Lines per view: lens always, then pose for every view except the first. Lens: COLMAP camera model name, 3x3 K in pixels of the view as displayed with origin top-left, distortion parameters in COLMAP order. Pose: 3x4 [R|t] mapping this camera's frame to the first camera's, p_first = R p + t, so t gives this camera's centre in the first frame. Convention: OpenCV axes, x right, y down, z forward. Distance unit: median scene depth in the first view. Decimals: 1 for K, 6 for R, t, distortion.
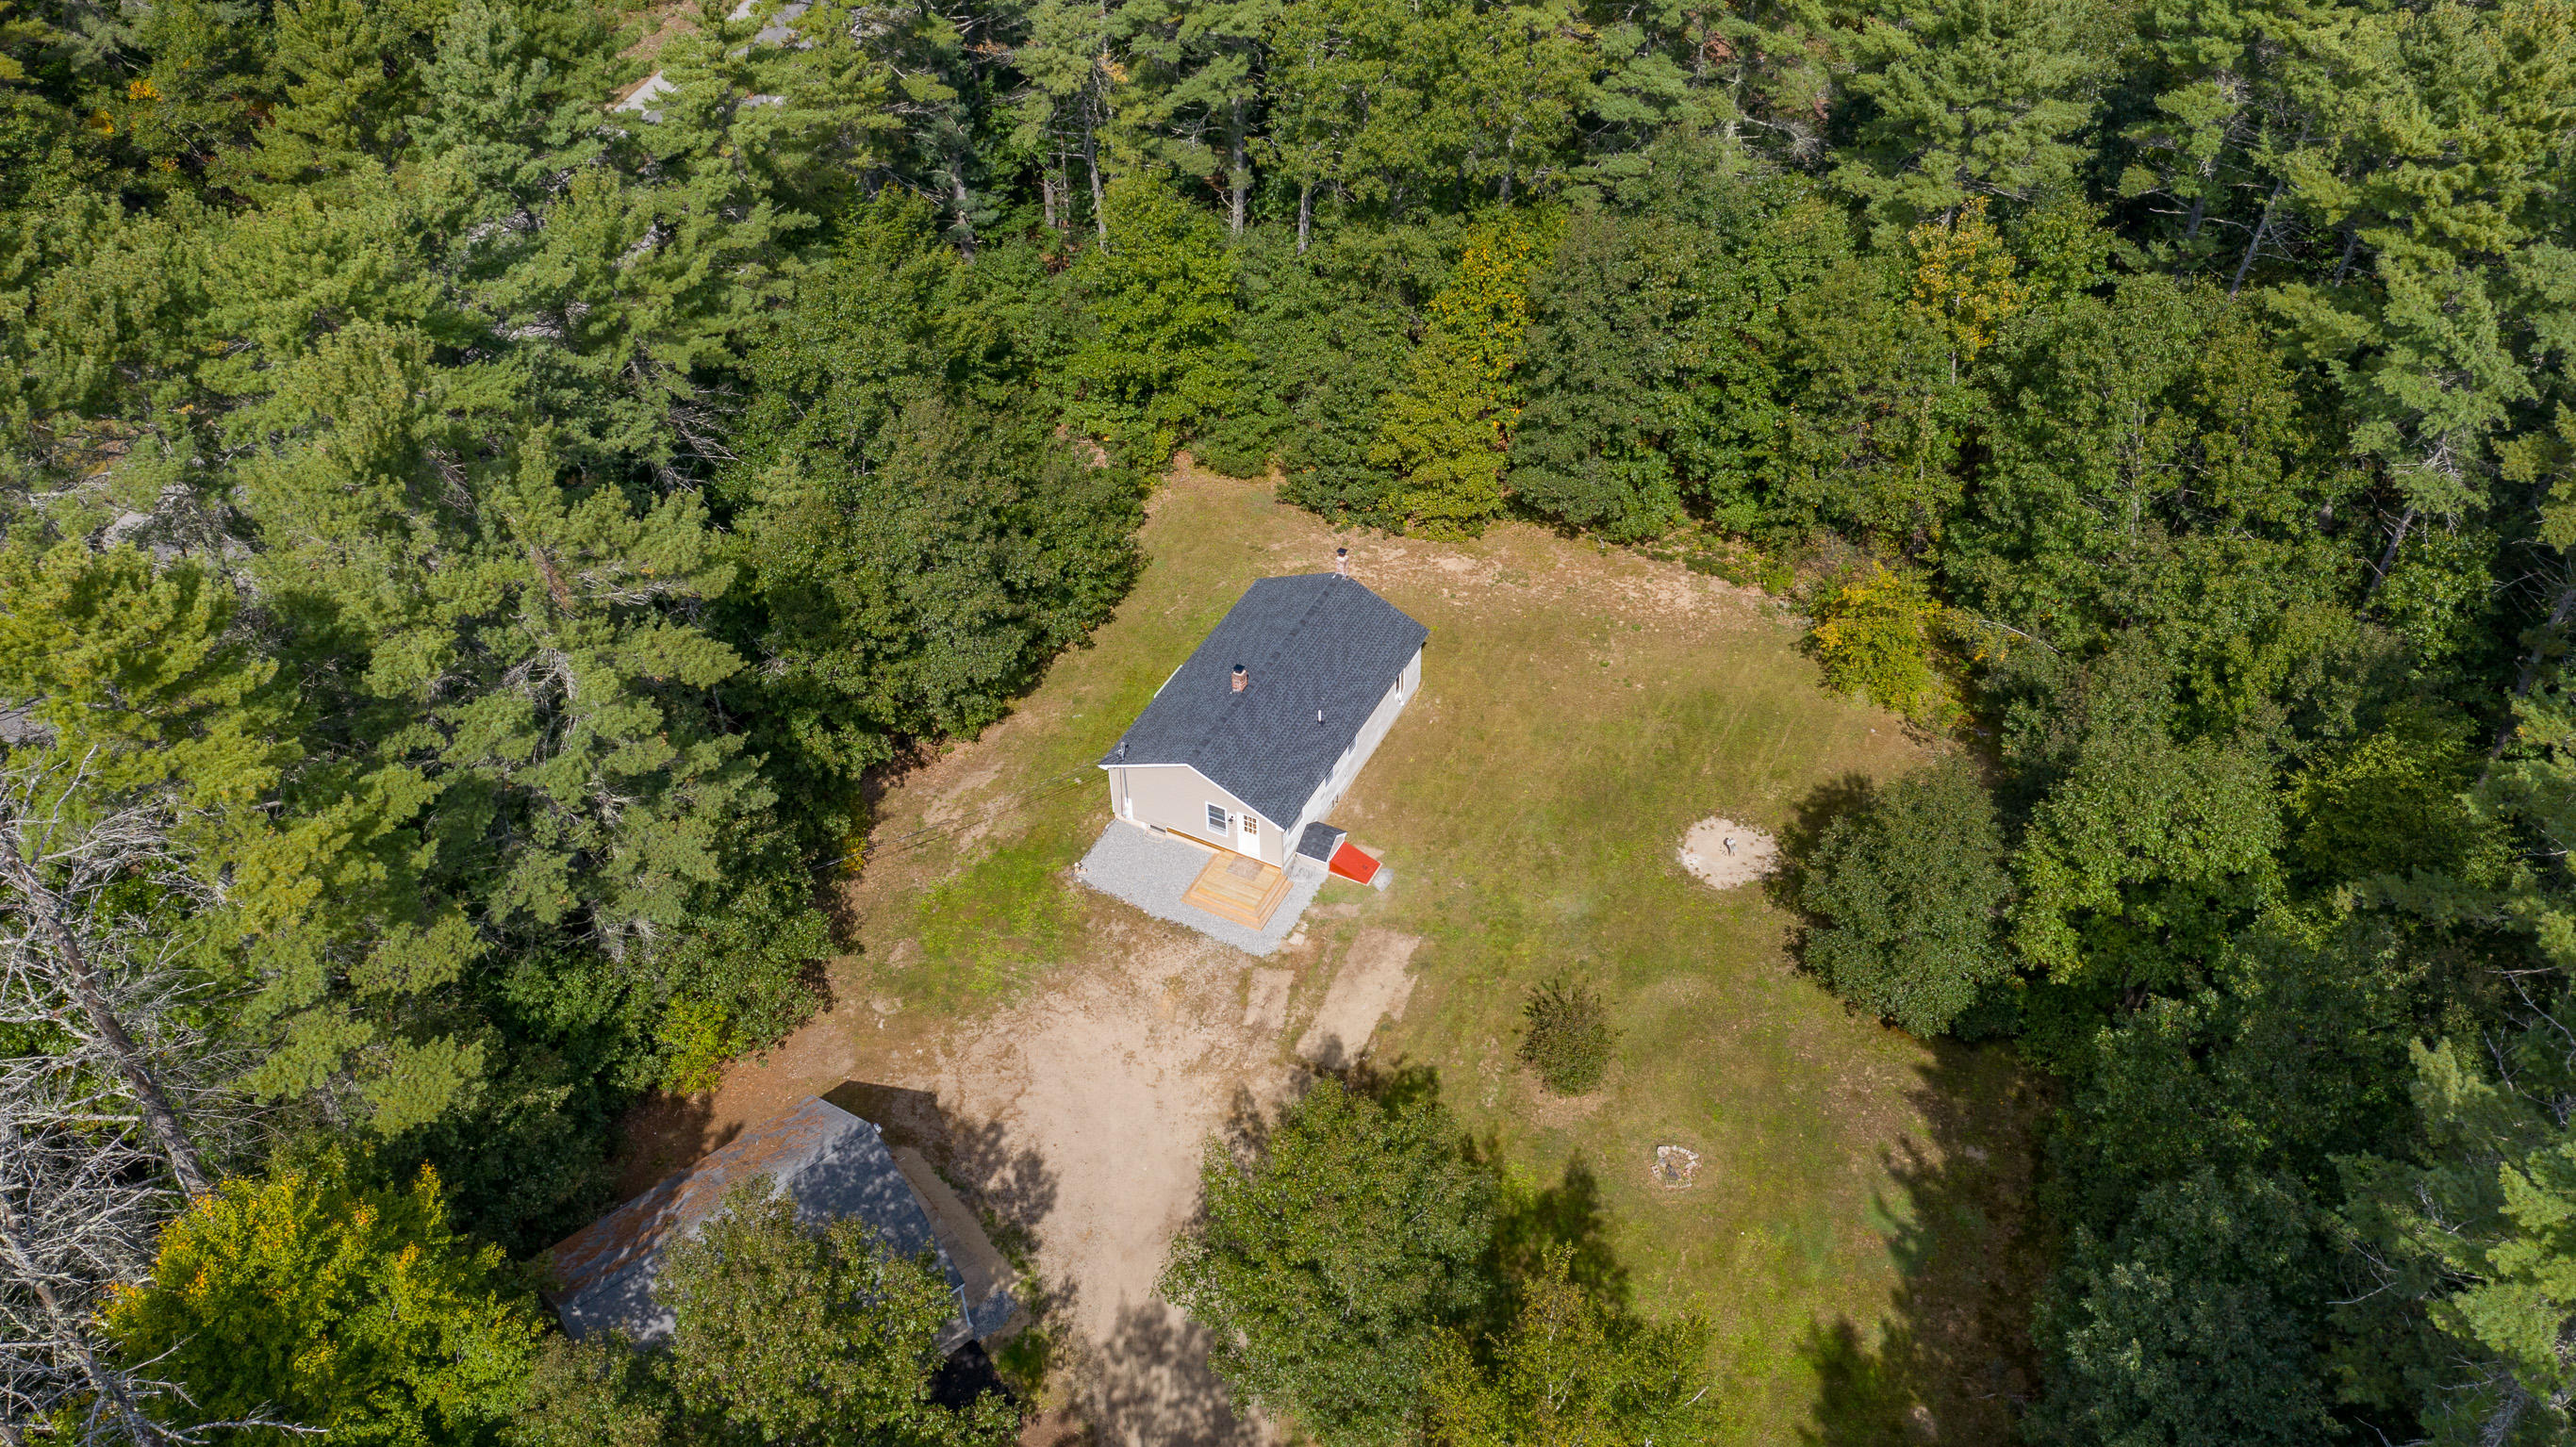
lens RADIAL K [[2136.8, 0, 1297.8], [0, 2136.8, 710.9], [0, 0, 1]] dist [0.014850, 0.003781]
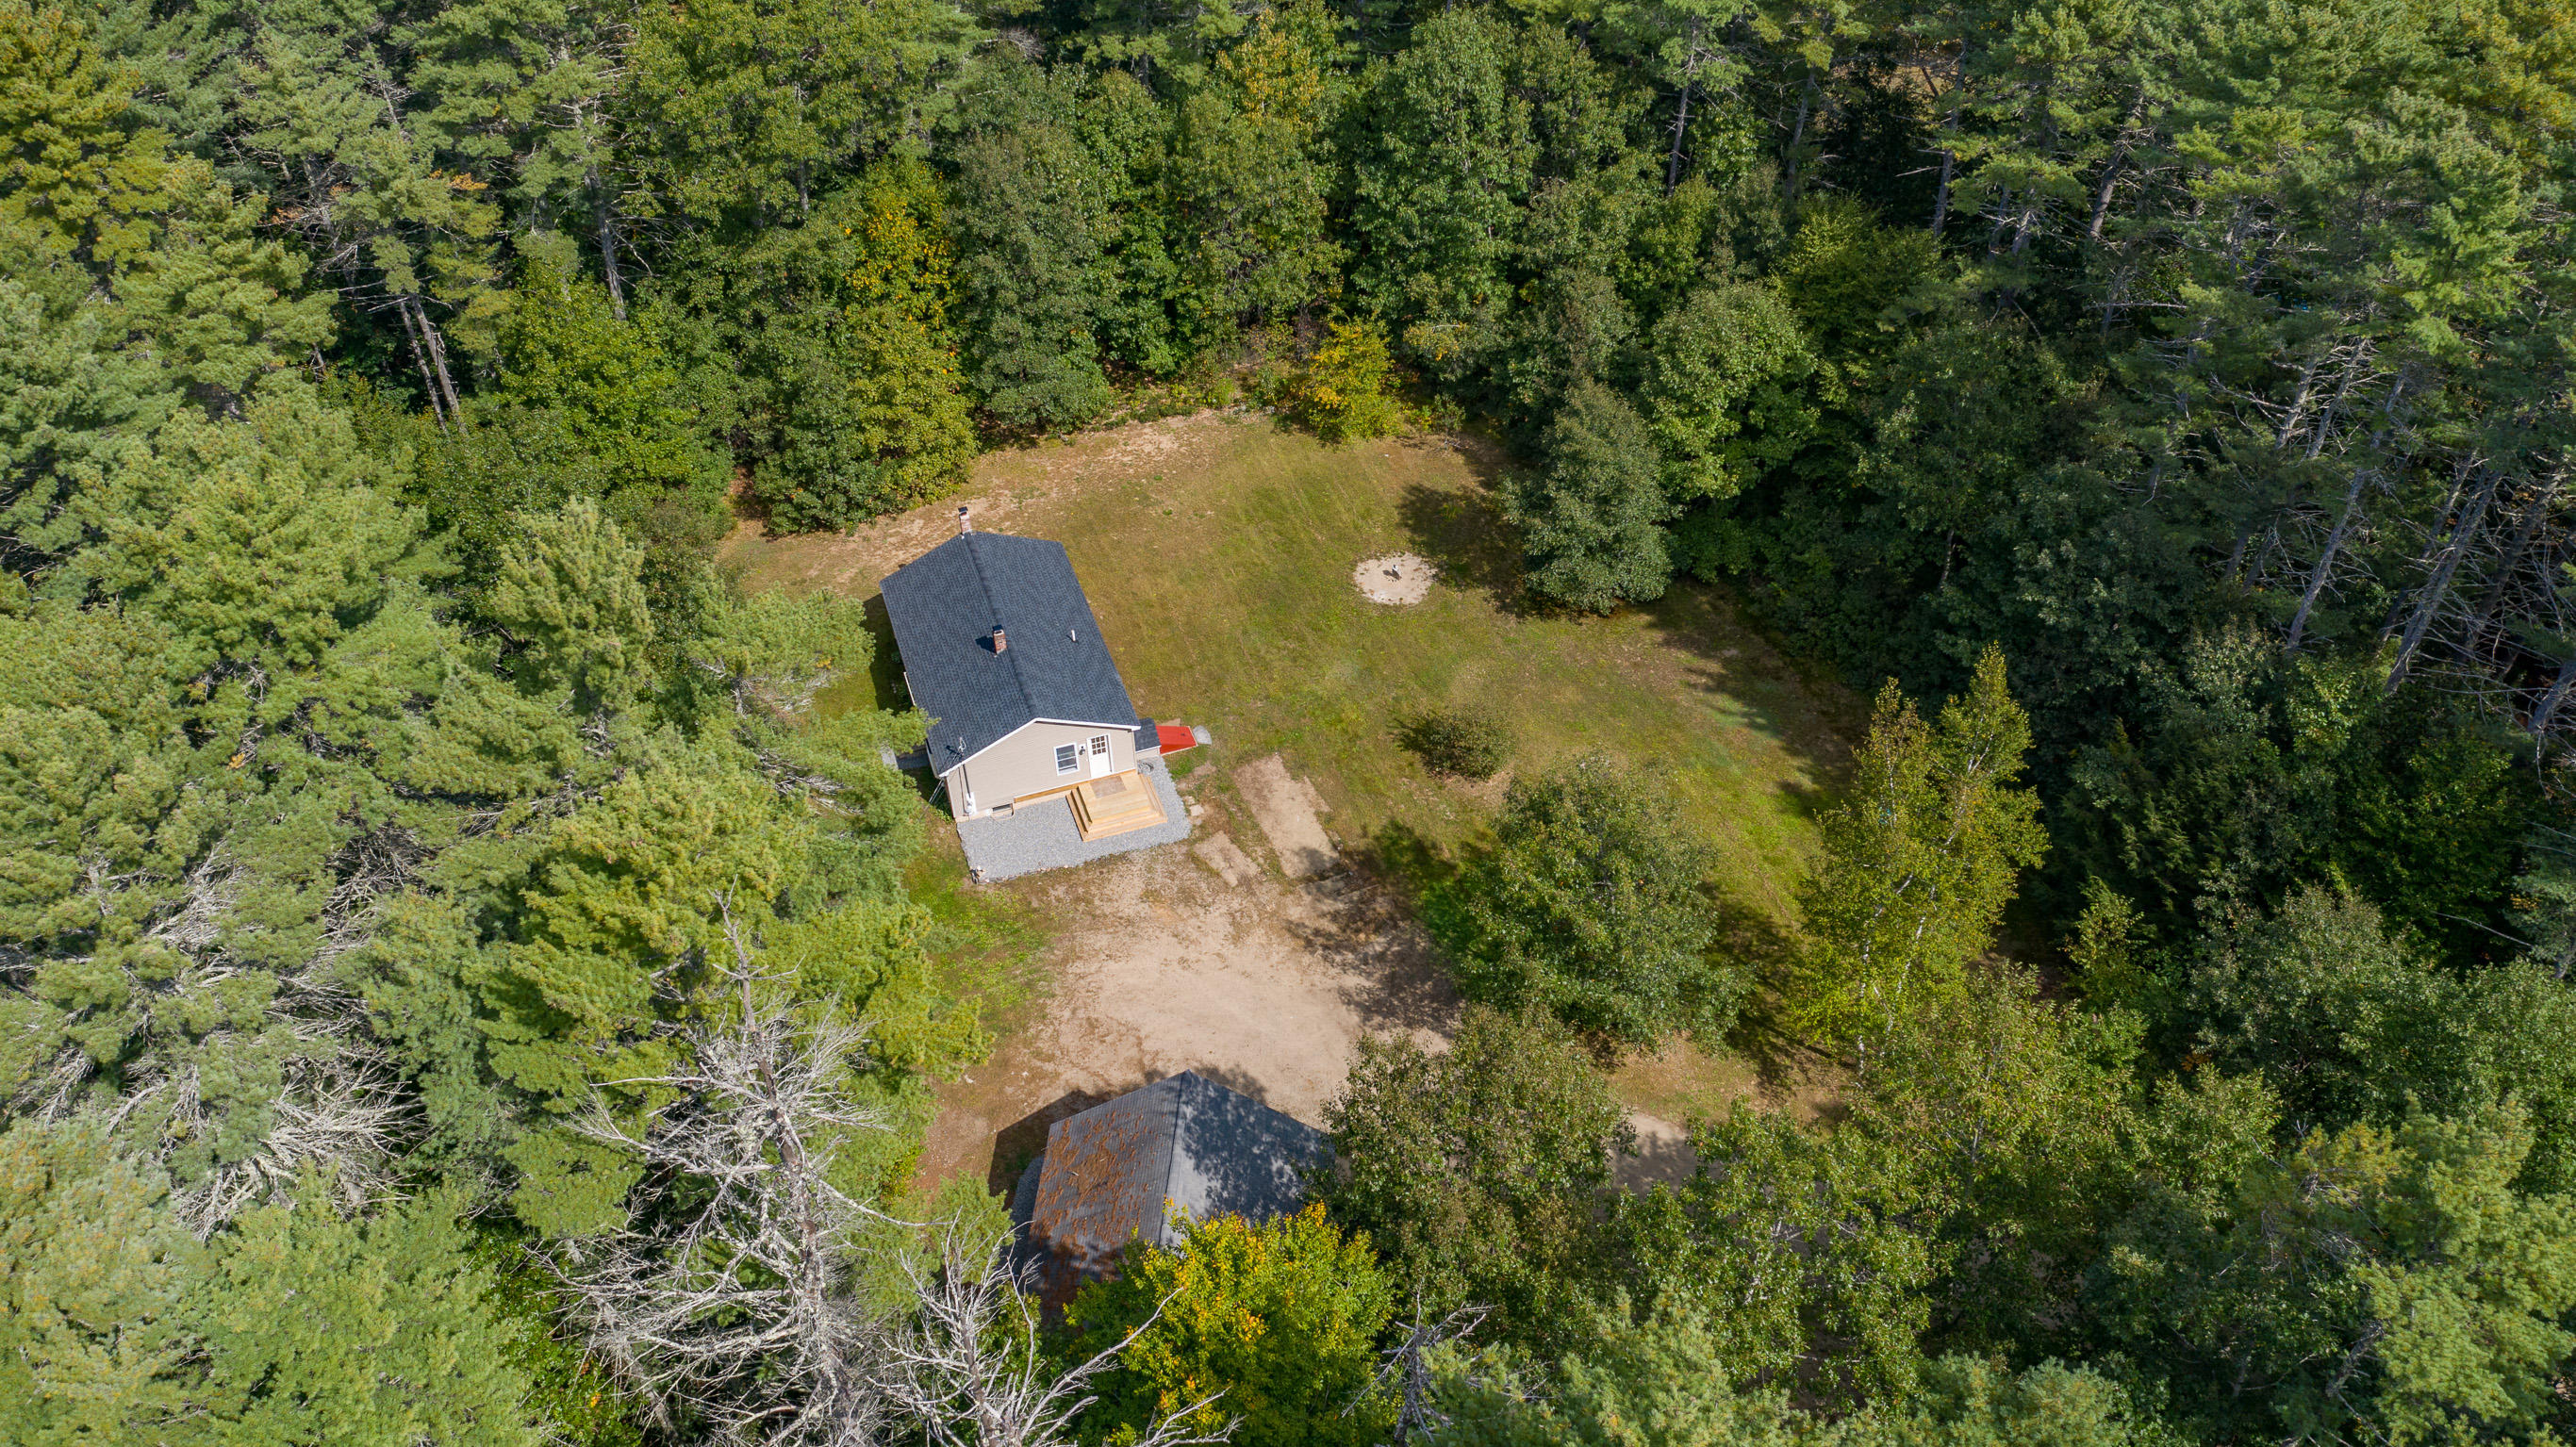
lens RADIAL K [[2136.8, 0, 1306.8], [0, 2136.8, 734.2], [0, 0, 1]] dist [0.014850, 0.003781]
pose [[0.680197, -0.475896, 0.557543, -0.566345], [0.484339, 0.862701, 0.145477, -0.058122], [-0.550225, 0.171086, 0.817302, 0.087192]]
